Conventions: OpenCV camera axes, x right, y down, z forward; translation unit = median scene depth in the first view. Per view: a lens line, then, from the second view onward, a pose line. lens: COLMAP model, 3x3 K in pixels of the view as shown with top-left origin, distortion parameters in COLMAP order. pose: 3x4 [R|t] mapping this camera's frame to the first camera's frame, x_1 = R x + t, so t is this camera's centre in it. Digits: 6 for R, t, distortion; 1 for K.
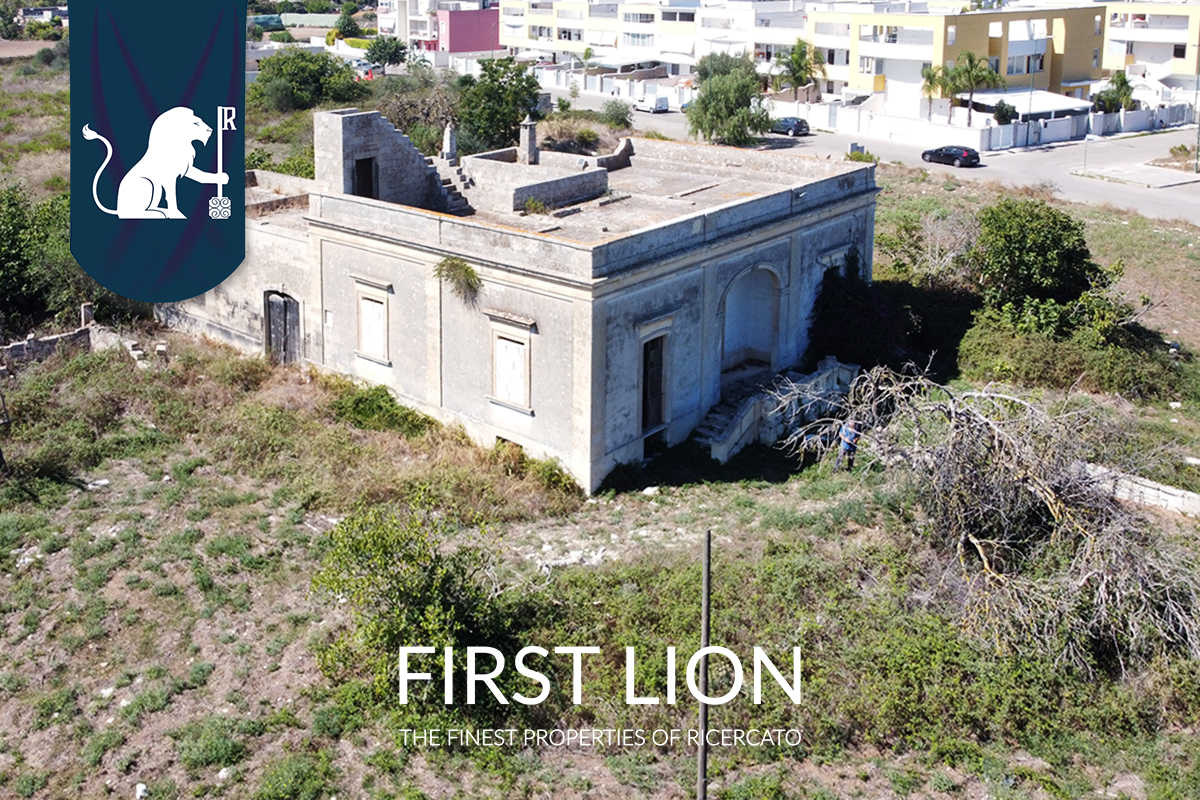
lens RADIAL K [[1135.8, 0, 494.8], [0, 1135.8, 178.0], [0, 0, 1]] dist [-0.000017, -0.001621]
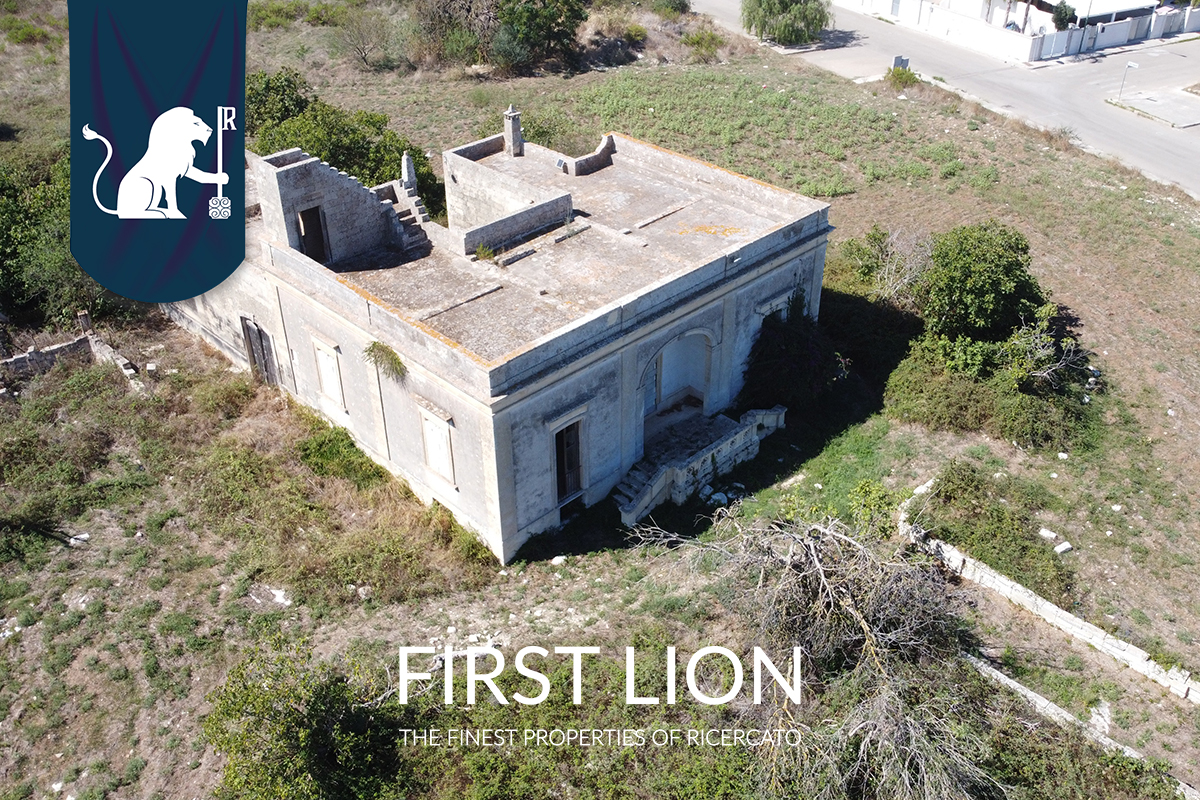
lens RADIAL K [[1077.3, 0, 613.5], [0, 1077.3, 382.9], [0, 0, 1]] dist [0.000549, 0.002257]
pose [[0.999826, 0.018513, 0.002124, 0.181611], [-0.017947, 0.925959, 0.377198, -0.292382], [0.005017, -0.377170, 0.926130, 0.059521]]
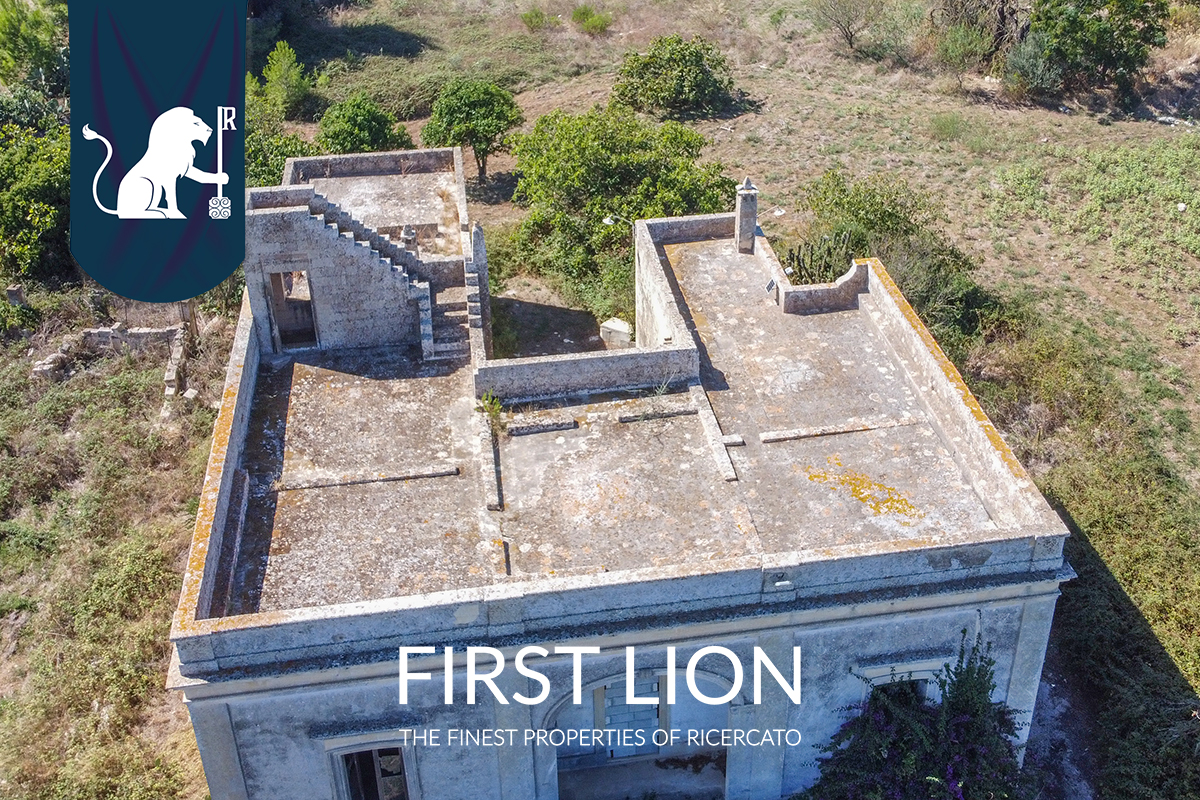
lens RADIAL K [[1283.8, 0, 645.6], [0, 1283.8, 299.0], [0, 0, 1]] dist [-0.005744, -0.001542]
pose [[0.808495, 0.303799, -0.504027, 0.564034], [-0.119233, 0.923252, 0.365226, -0.390552], [0.576299, -0.235187, 0.782667, 0.581214]]
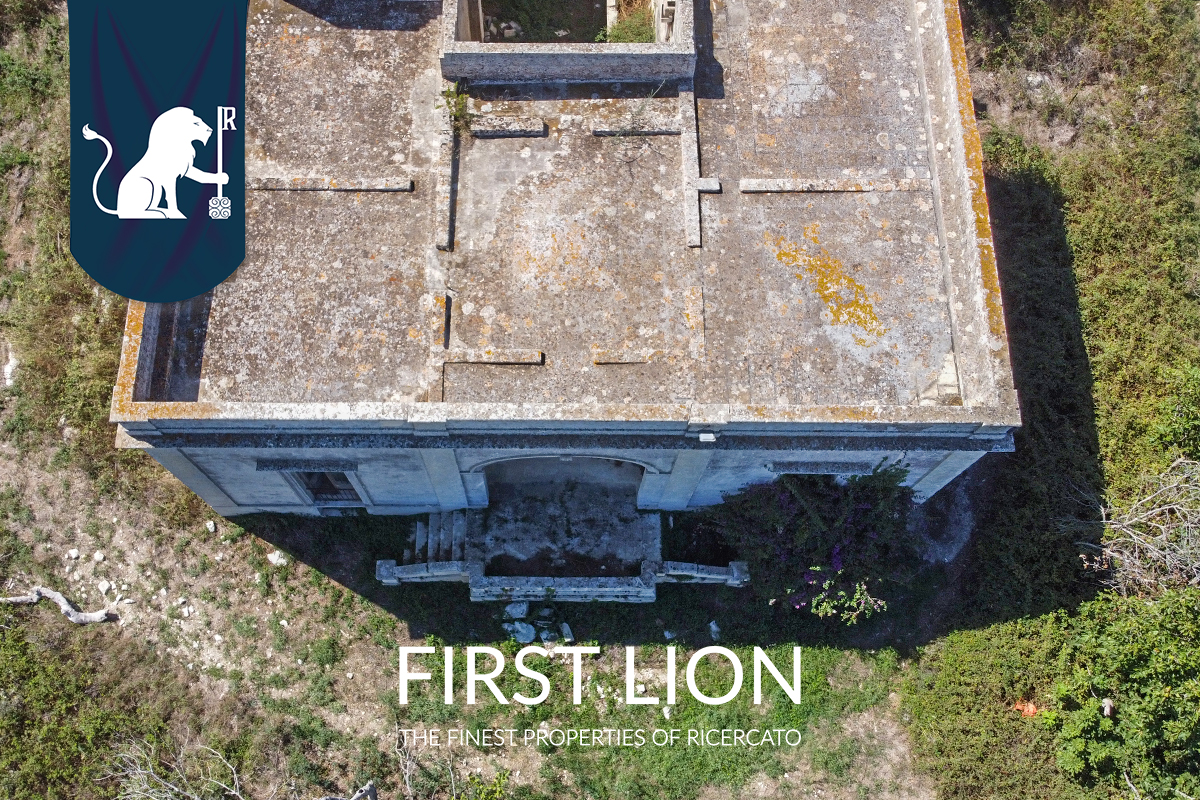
lens RADIAL K [[1116.3, 0, 556.1], [0, 1116.3, 377.8], [0, 0, 1]] dist [0.006082, 0.004849]
pose [[0.696012, 0.680169, -0.230081, 0.373507], [-0.144809, 0.446817, 0.882828, -0.542094], [0.703277, -0.581141, 0.409485, 0.858001]]
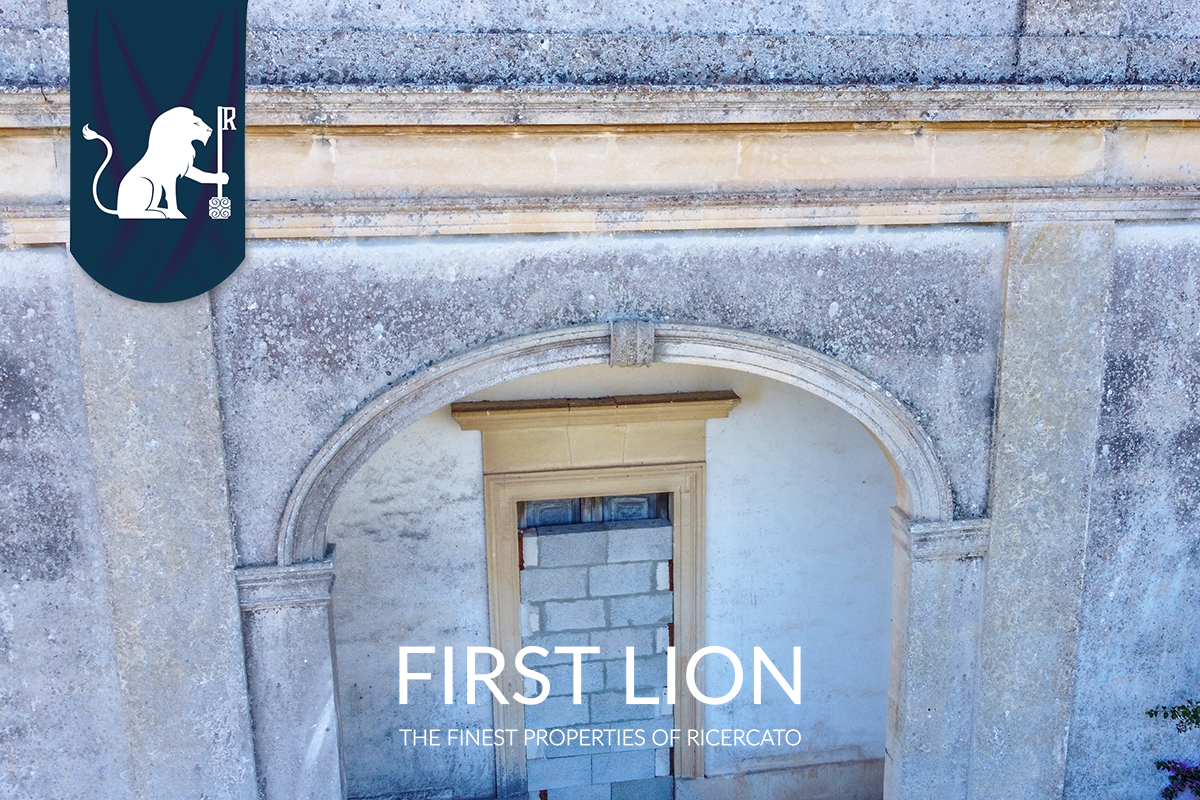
lens RADIAL K [[1077.3, 0, 613.5], [0, 1077.3, 382.9], [0, 0, 1]] dist [0.000549, 0.002257]
pose [[0.807636, 0.142740, -0.572145, 0.357111], [-0.112594, 0.989738, 0.087984, 0.074541], [0.578832, -0.006639, 0.815420, 0.962771]]
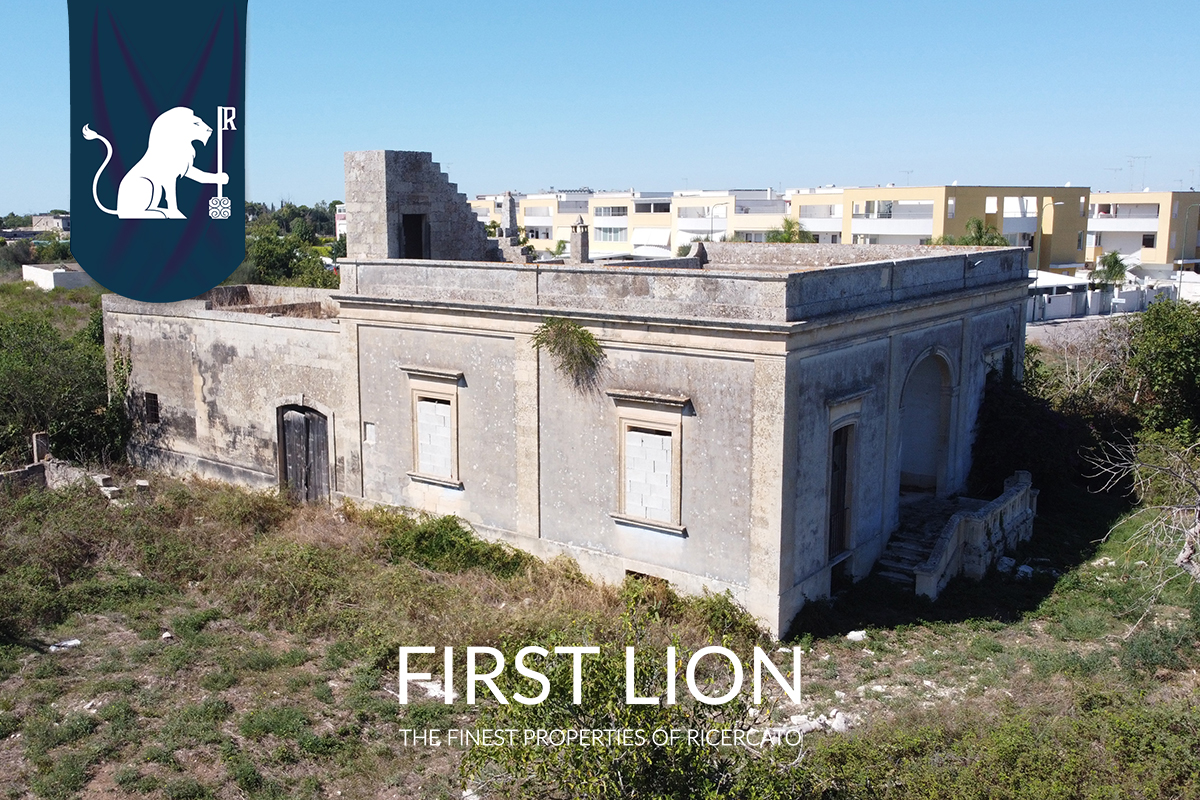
lens RADIAL K [[1077.6, 0, 520.4], [0, 1077.6, 382.2], [0, 0, 1]] dist [-0.001462, -0.012683]
pose [[0.996447, -0.001671, 0.084200, -0.128887], [0.003818, 0.999672, -0.025342, 0.127847], [-0.084130, 0.025574, 0.996127, 0.324158]]
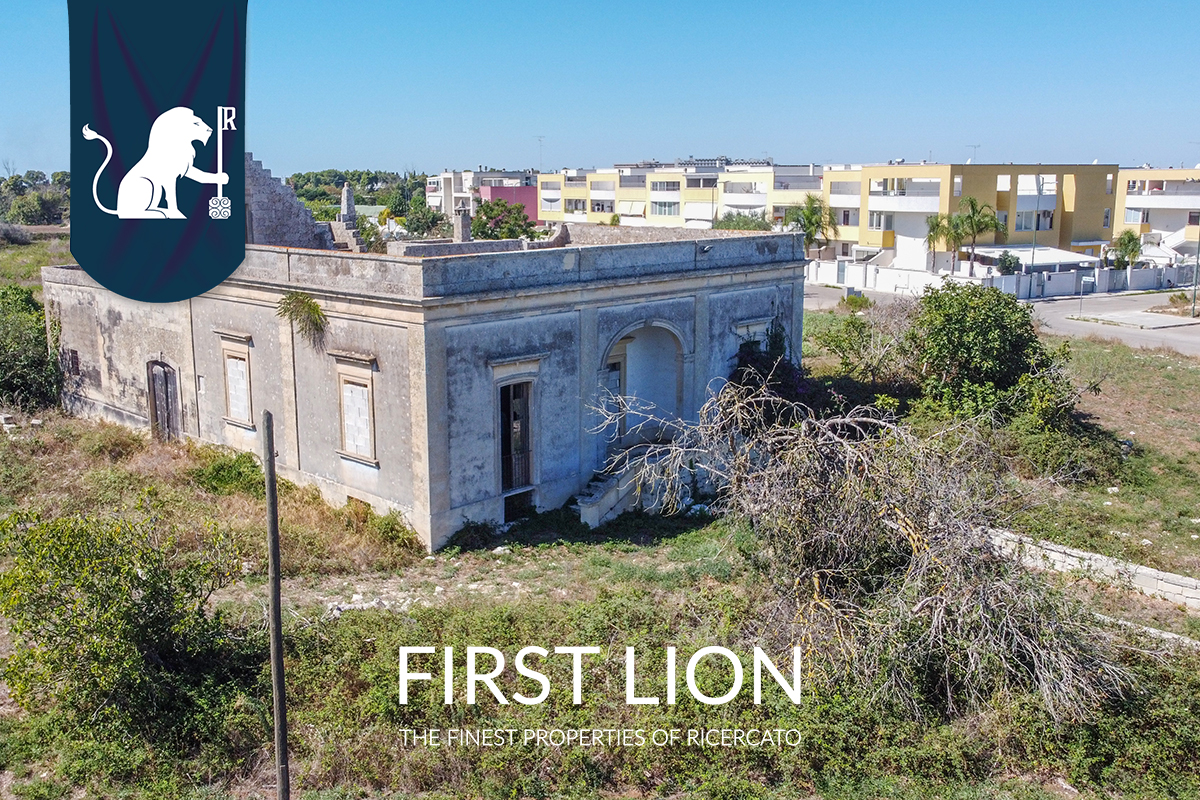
lens RADIAL K [[1077.1, 0, 559.7], [0, 1077.1, 381.3], [0, 0, 1]] dist [0.001598, -0.010463]
pose [[0.999838, 0.015089, -0.009767, 0.184232], [-0.015066, 0.999884, 0.002412, 0.135569], [0.009802, -0.002264, 0.999949, 0.146457]]
